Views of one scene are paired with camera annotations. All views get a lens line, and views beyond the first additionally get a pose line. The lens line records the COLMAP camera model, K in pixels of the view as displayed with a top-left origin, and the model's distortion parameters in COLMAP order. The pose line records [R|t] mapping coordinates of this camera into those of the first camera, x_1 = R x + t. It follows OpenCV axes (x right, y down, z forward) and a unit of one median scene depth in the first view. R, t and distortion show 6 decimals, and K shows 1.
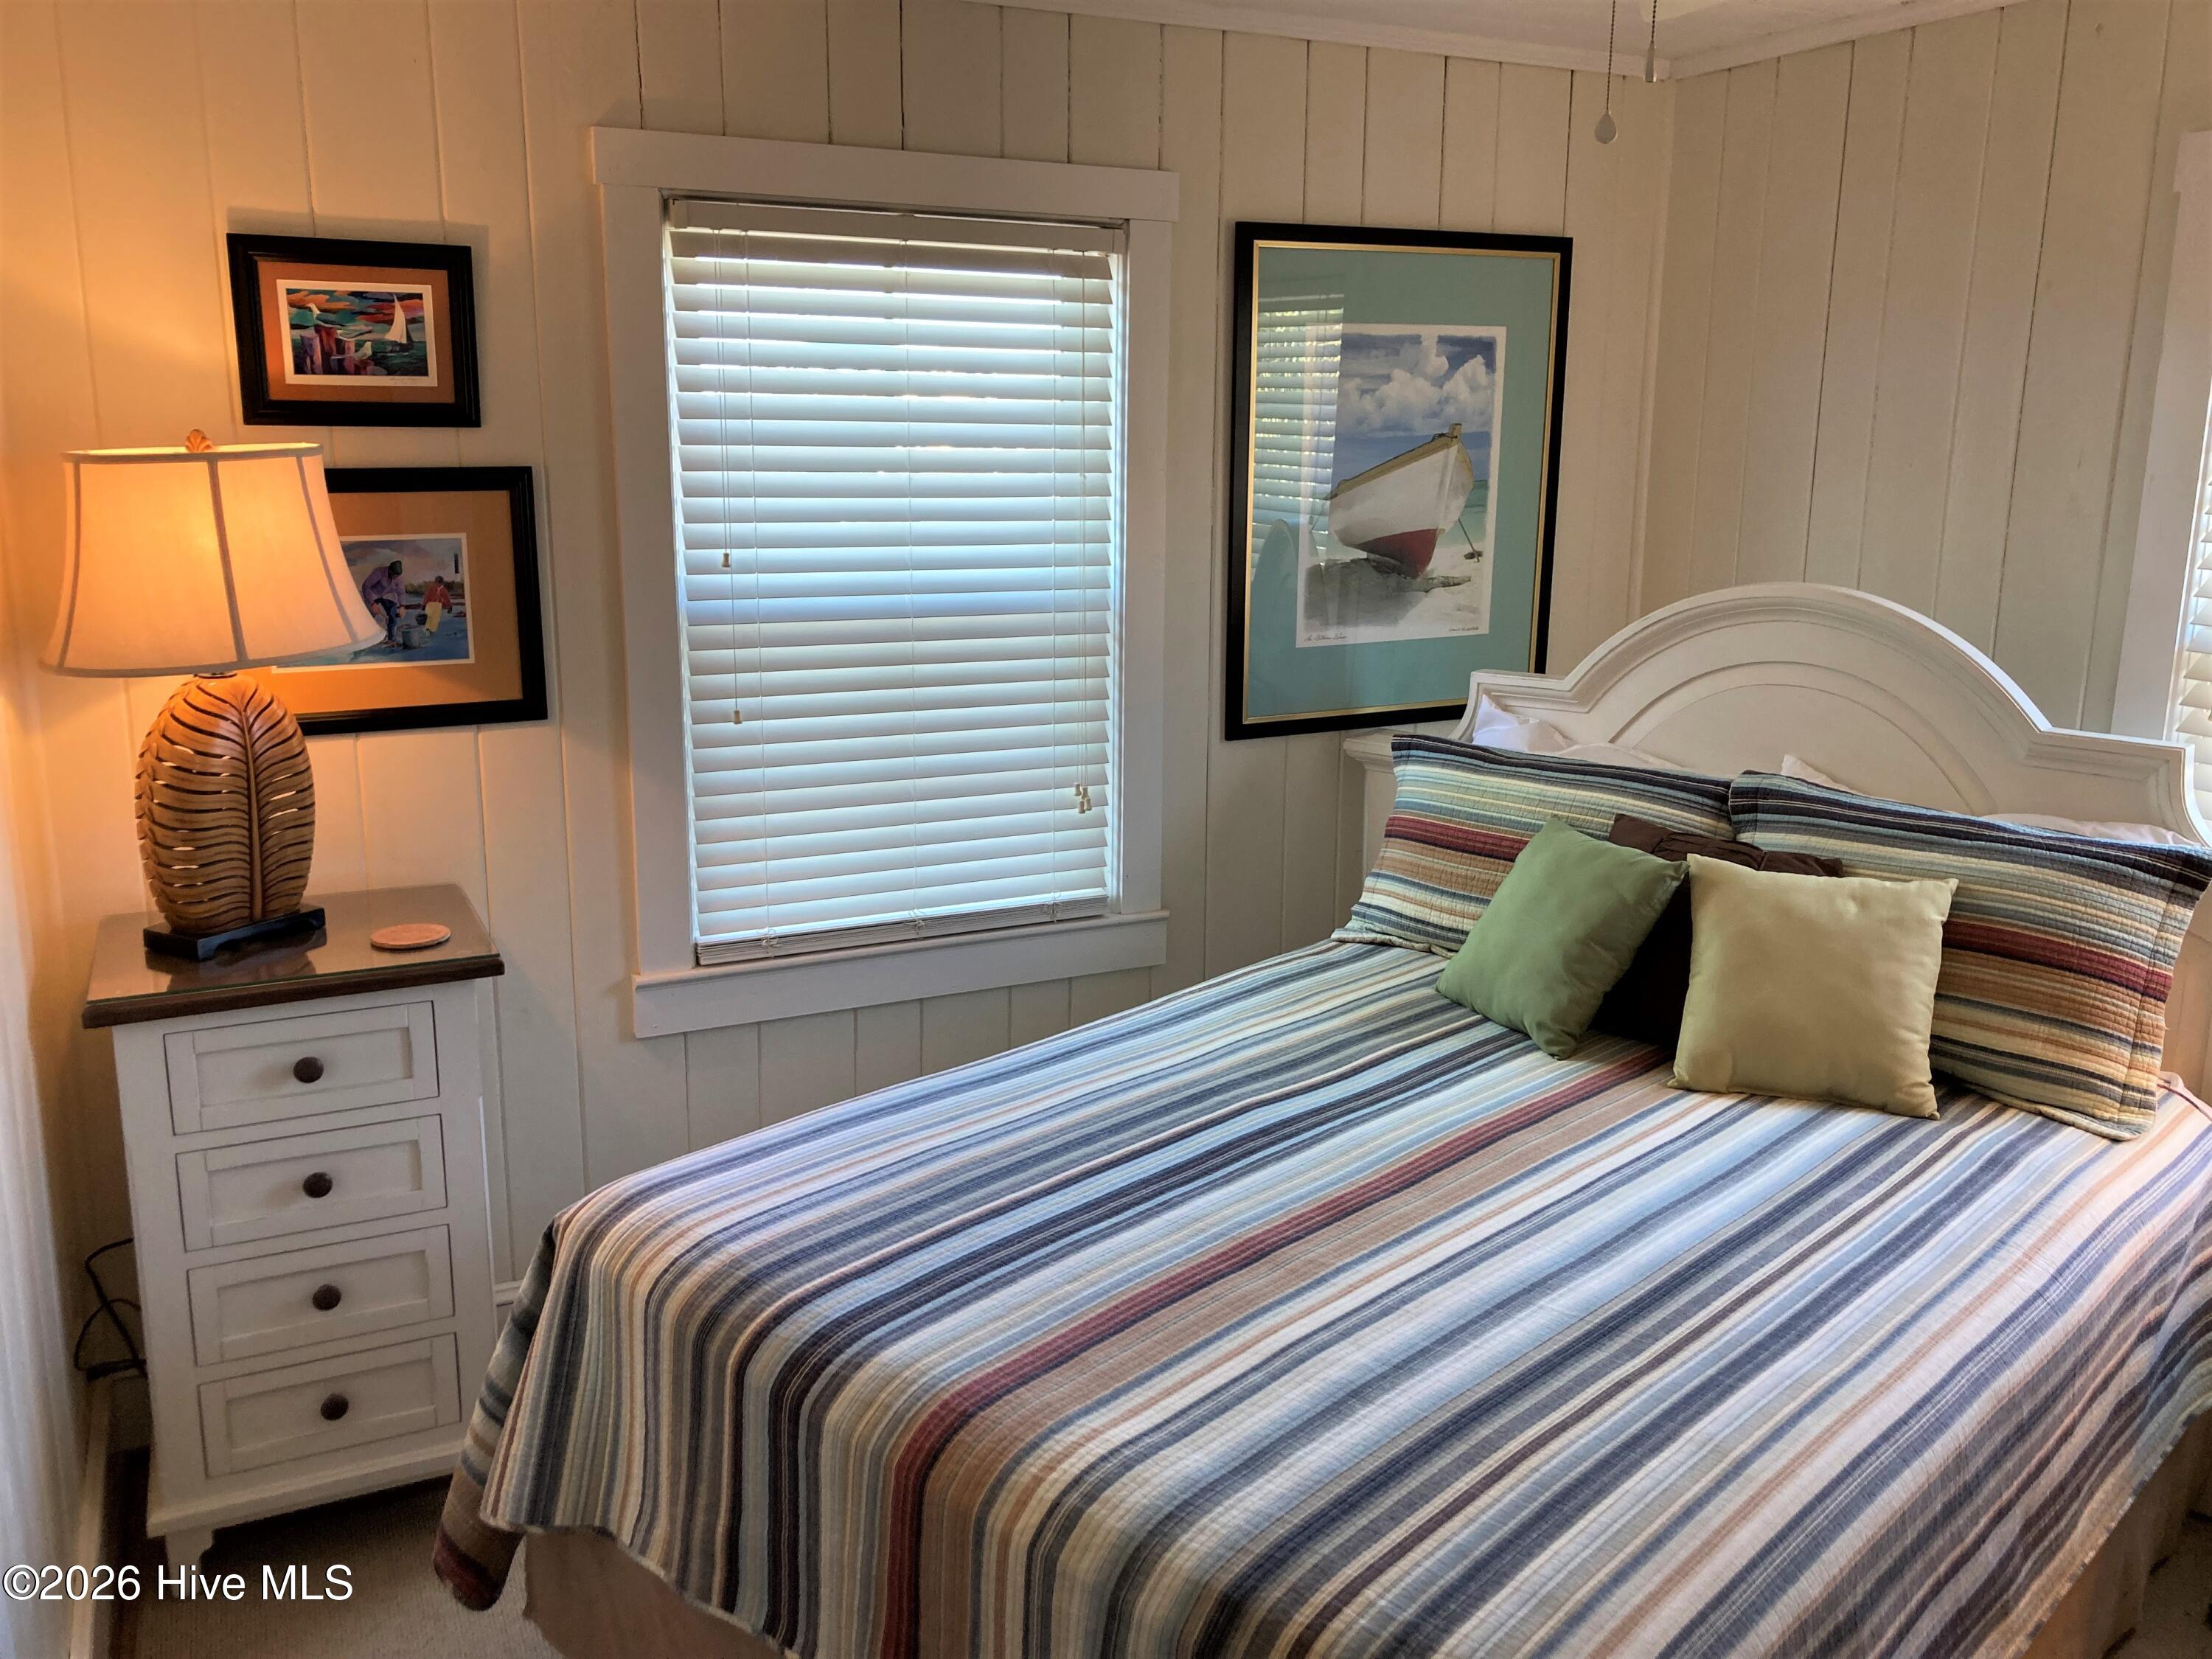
lens RADIAL K [[1795.1, 0, 1103.2], [0, 1795.1, 824.8], [0, 0, 1]] dist [0.007473, 0.001514]
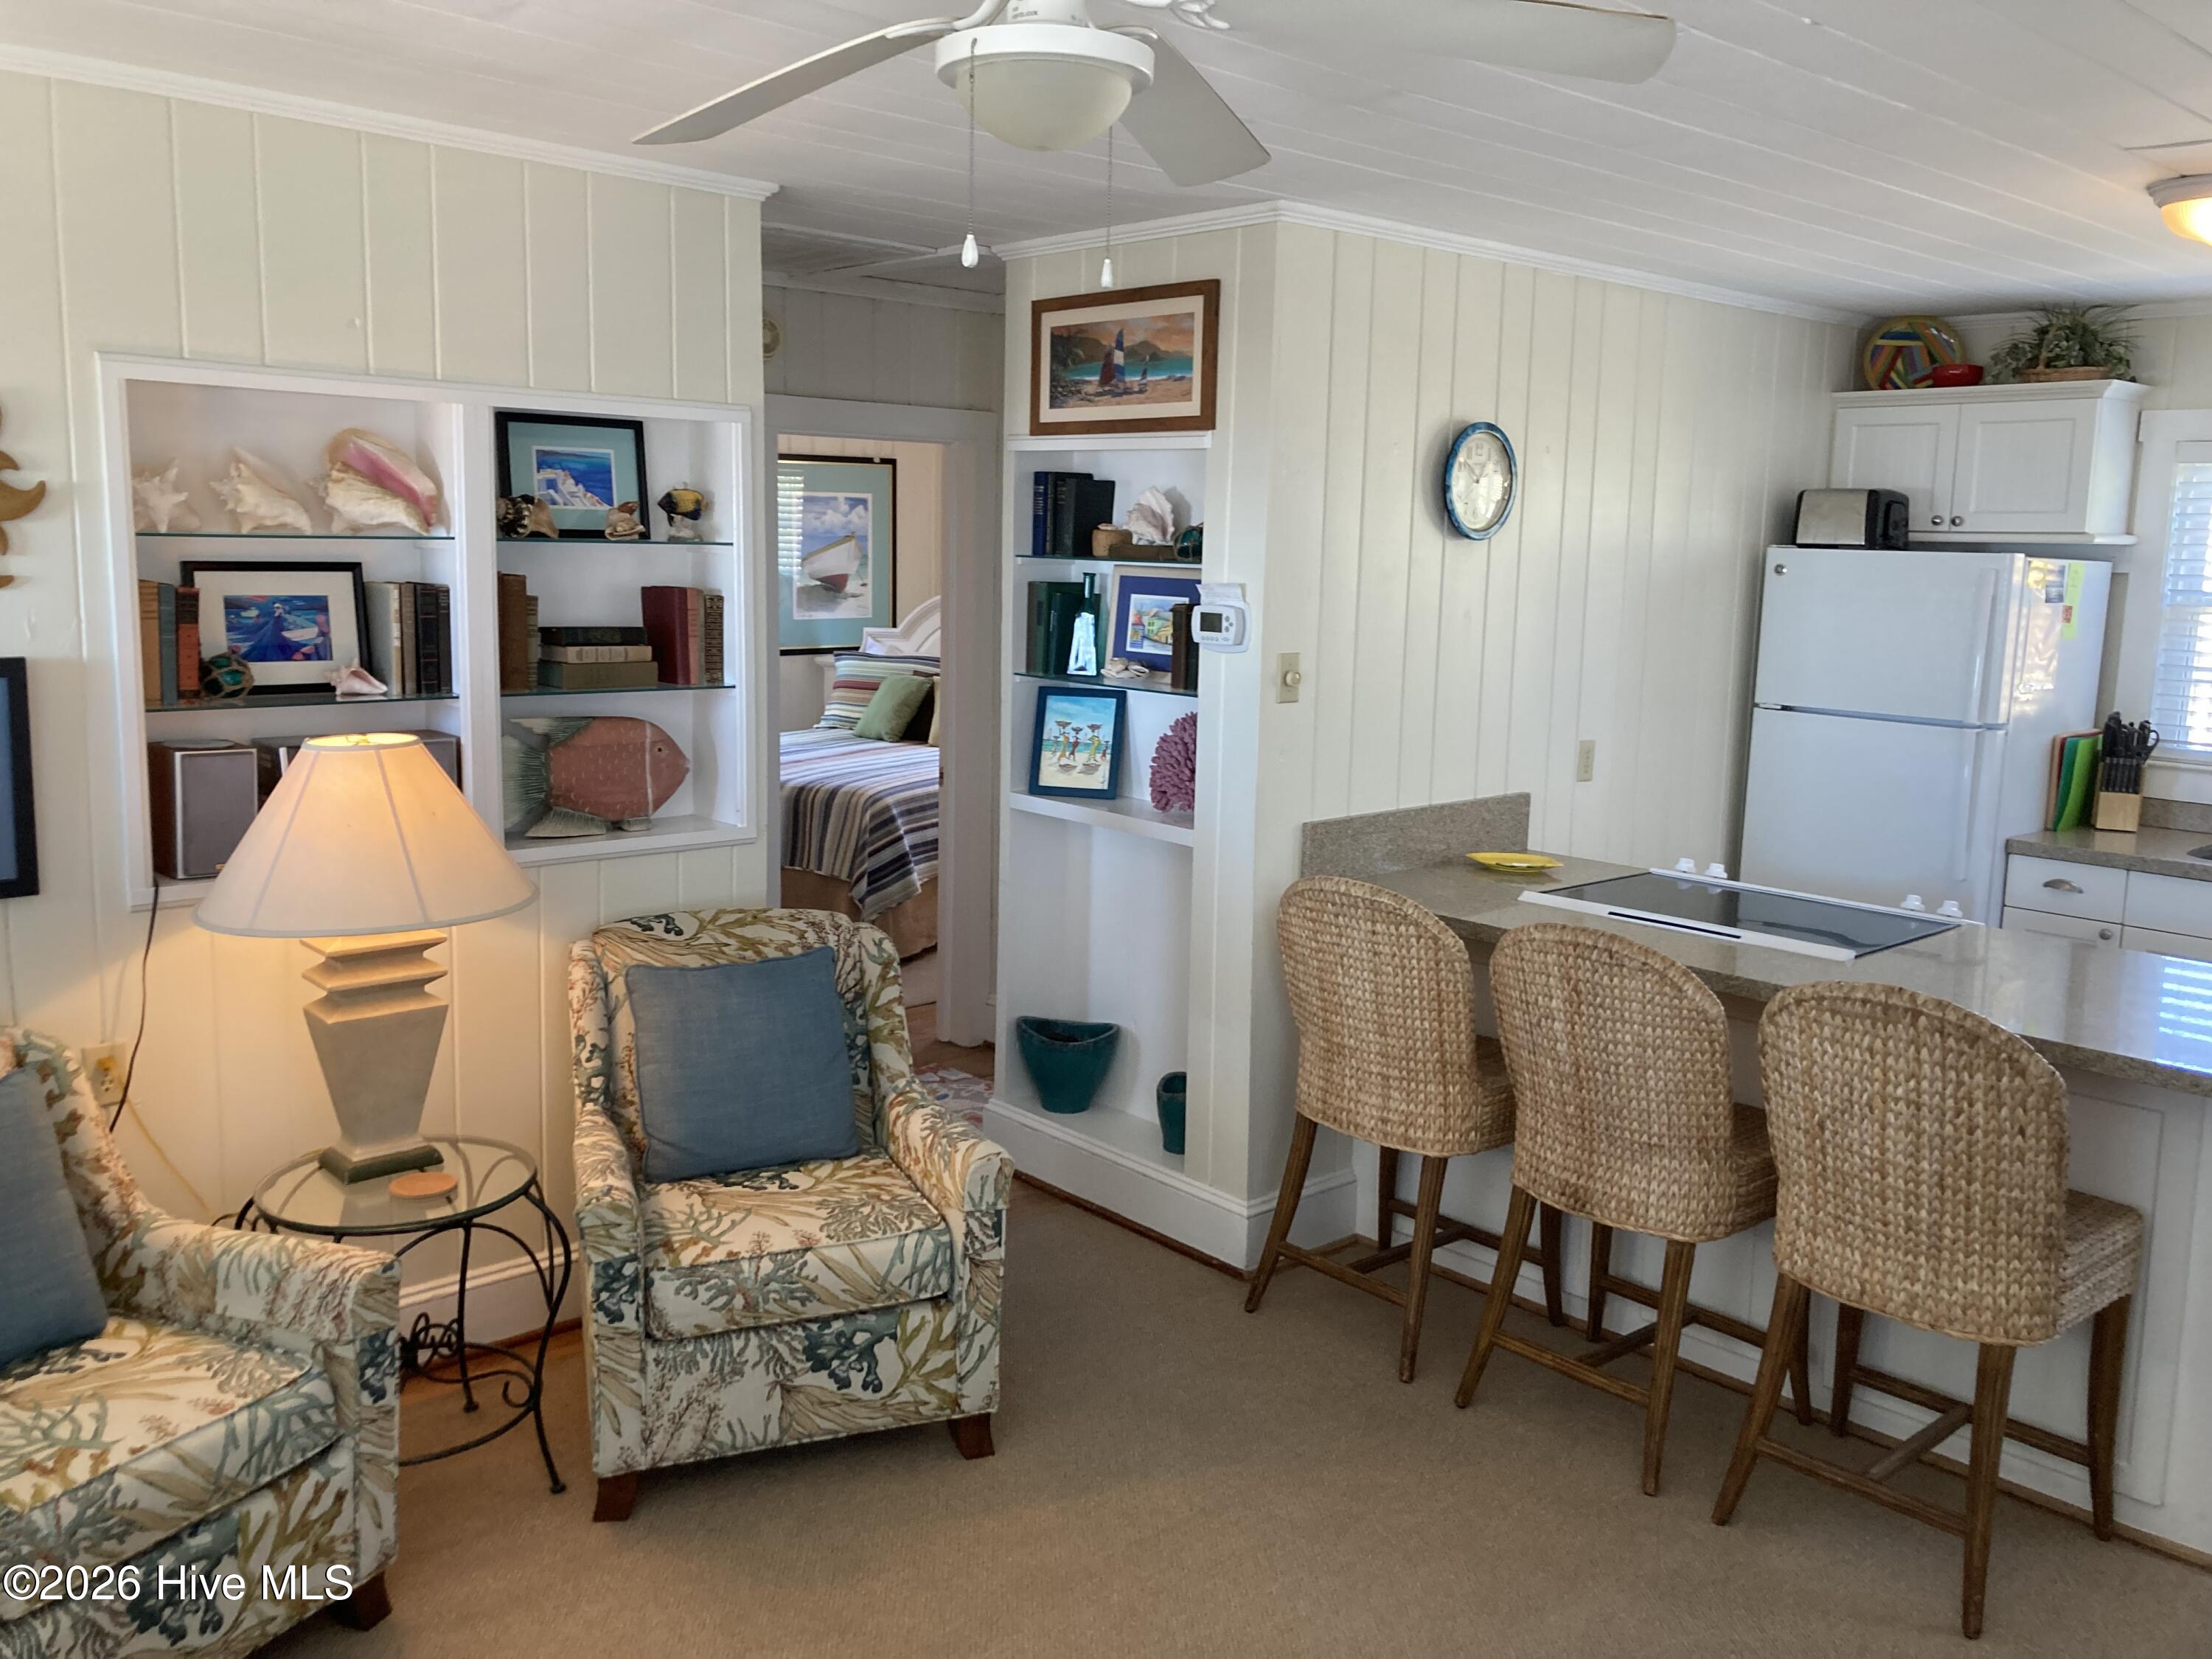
lens RADIAL K [[1804.2, 0, 1054.9], [0, 1804.2, 803.3], [0, 0, 1]] dist [0.031150, -0.013337]
pose [[0.962313, -0.030924, 0.270181, -0.226110], [0.050647, 0.996511, -0.066335, 0.336746], [-0.267187, 0.077519, 0.960522, -1.469875]]
